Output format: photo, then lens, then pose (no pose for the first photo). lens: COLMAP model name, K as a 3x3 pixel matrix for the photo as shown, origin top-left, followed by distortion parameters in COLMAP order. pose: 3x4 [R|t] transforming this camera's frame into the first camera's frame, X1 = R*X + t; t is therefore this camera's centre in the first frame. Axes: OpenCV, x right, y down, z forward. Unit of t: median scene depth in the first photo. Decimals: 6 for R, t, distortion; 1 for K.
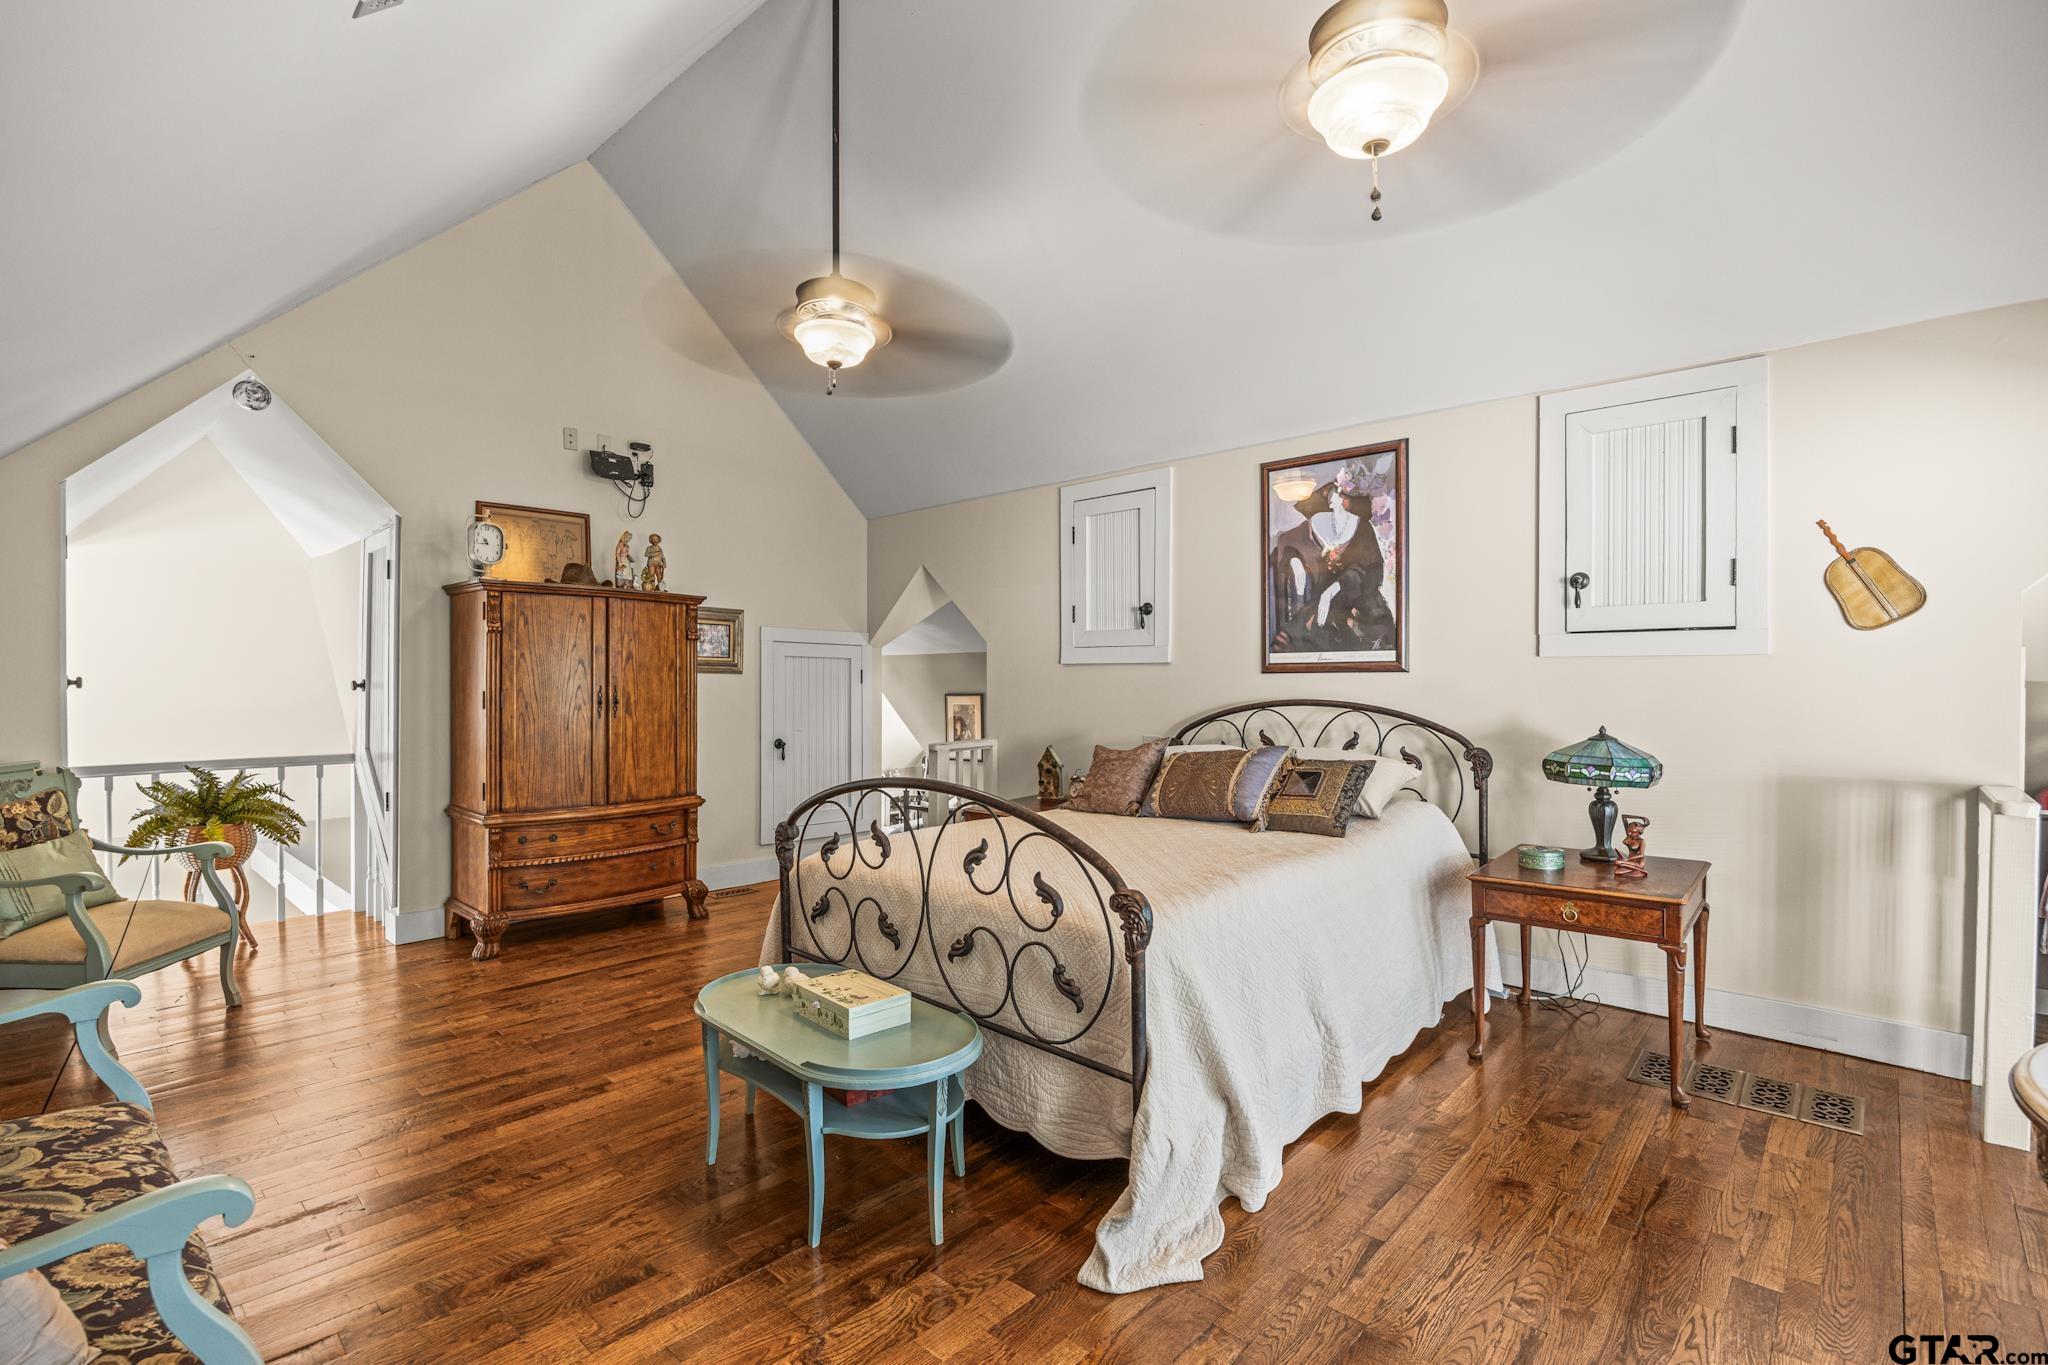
lens RADIAL K [[937.5, 0, 1024.0], [0, 937.5, 682.5], [0, 0, 1]] dist [-0.017088, -0.000503]
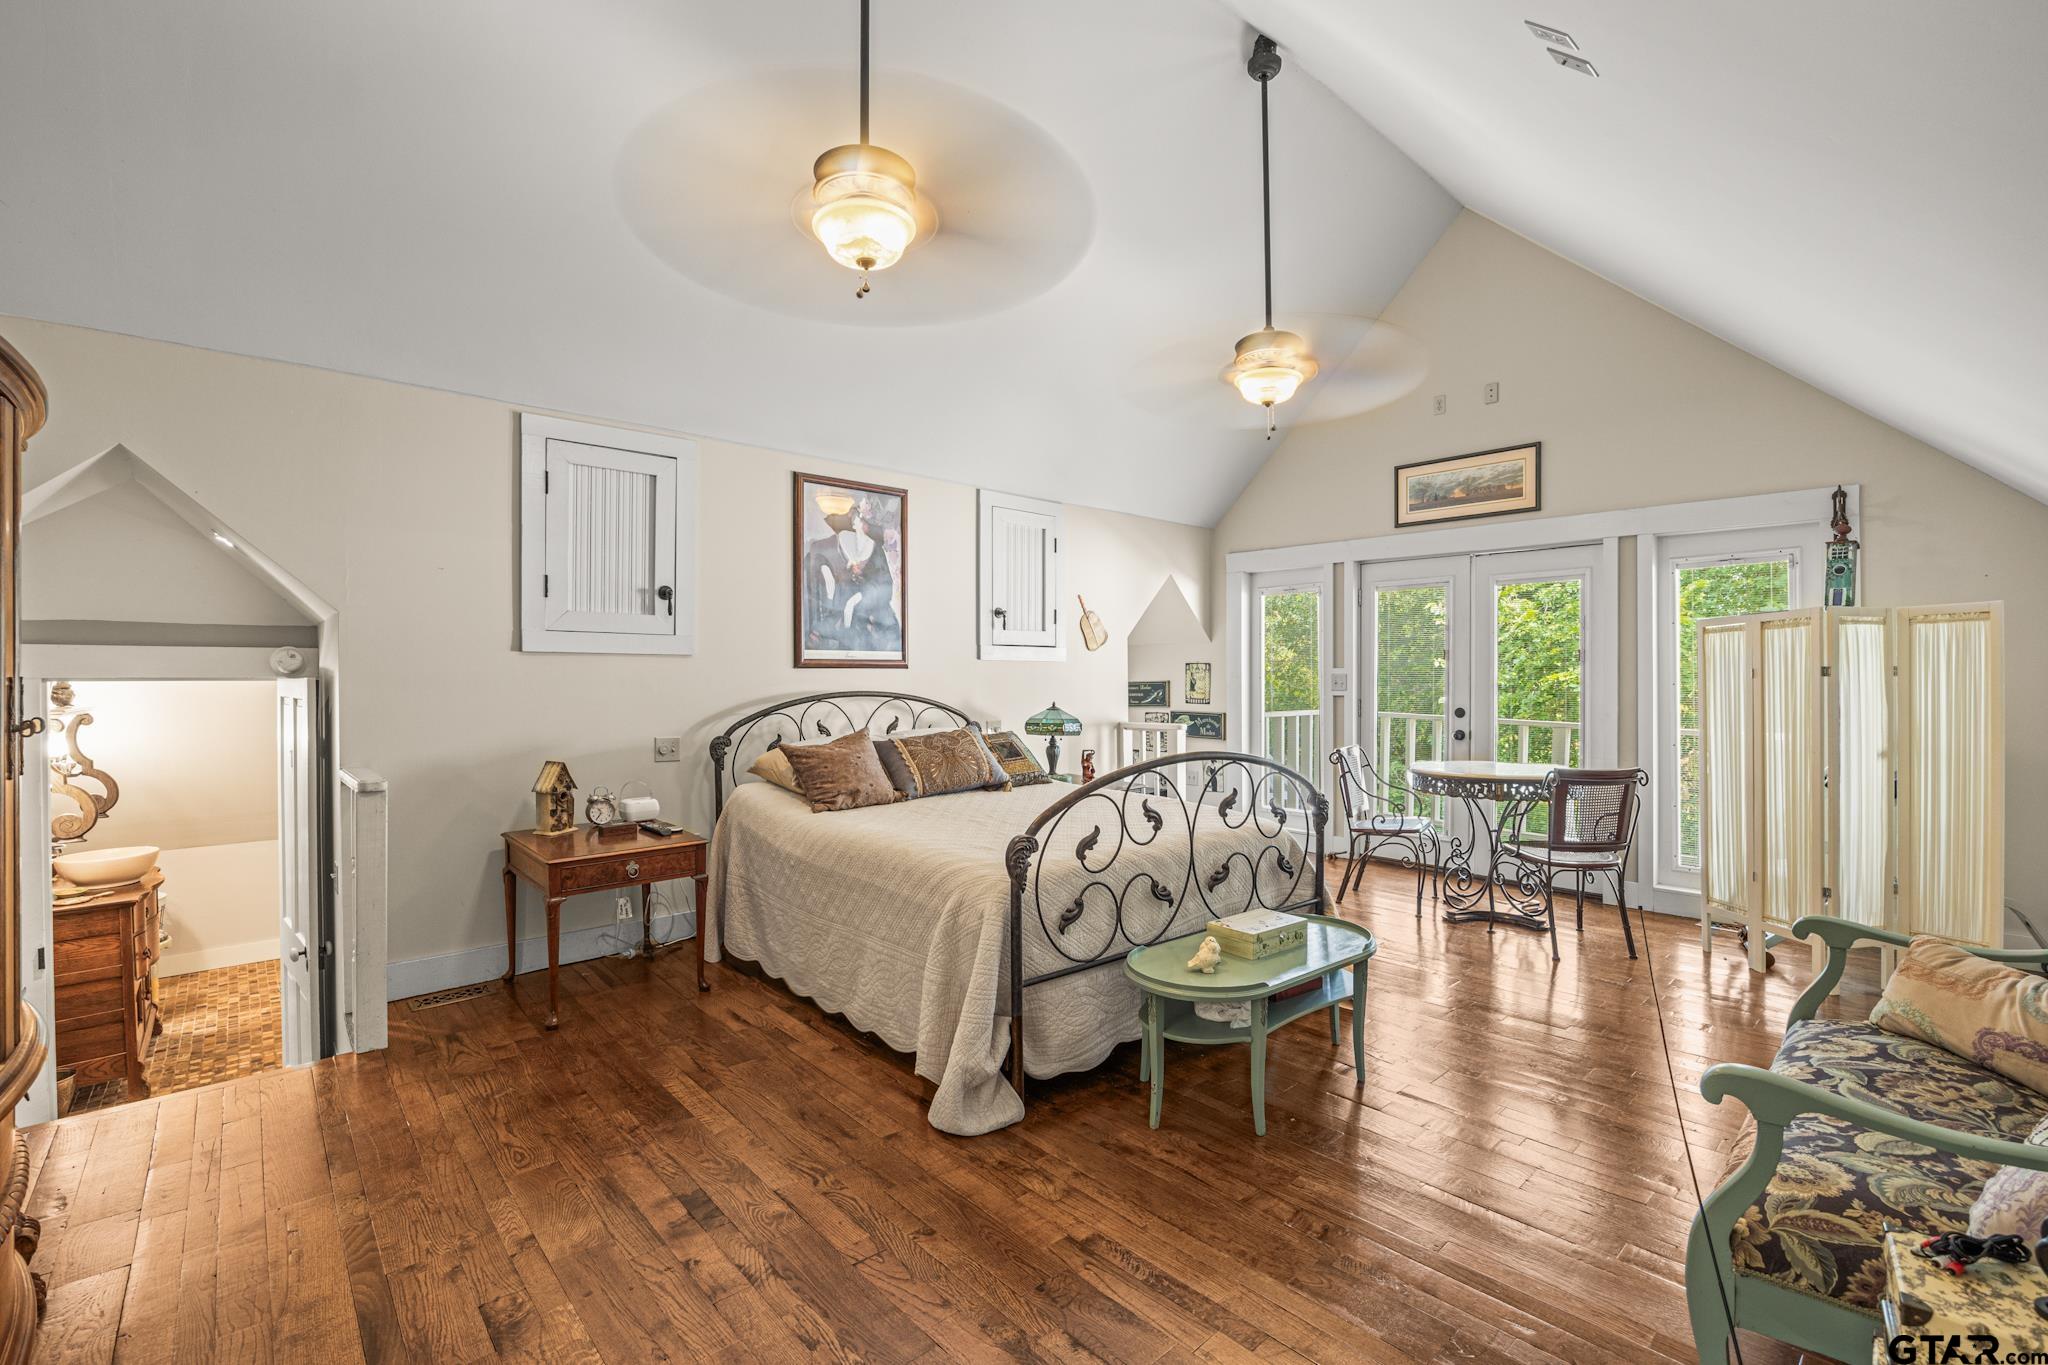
lens RADIAL K [[914.2, 0, 1024.0], [0, 914.2, 682.5], [0, 0, 1]] dist [-0.022230, 0.000251]
pose [[0.082441, -0.003582, 0.996590, -0.847952], [0.004824, 0.999983, 0.003195, 0.005060], [-0.996584, 0.004544, 0.082457, 0.729592]]
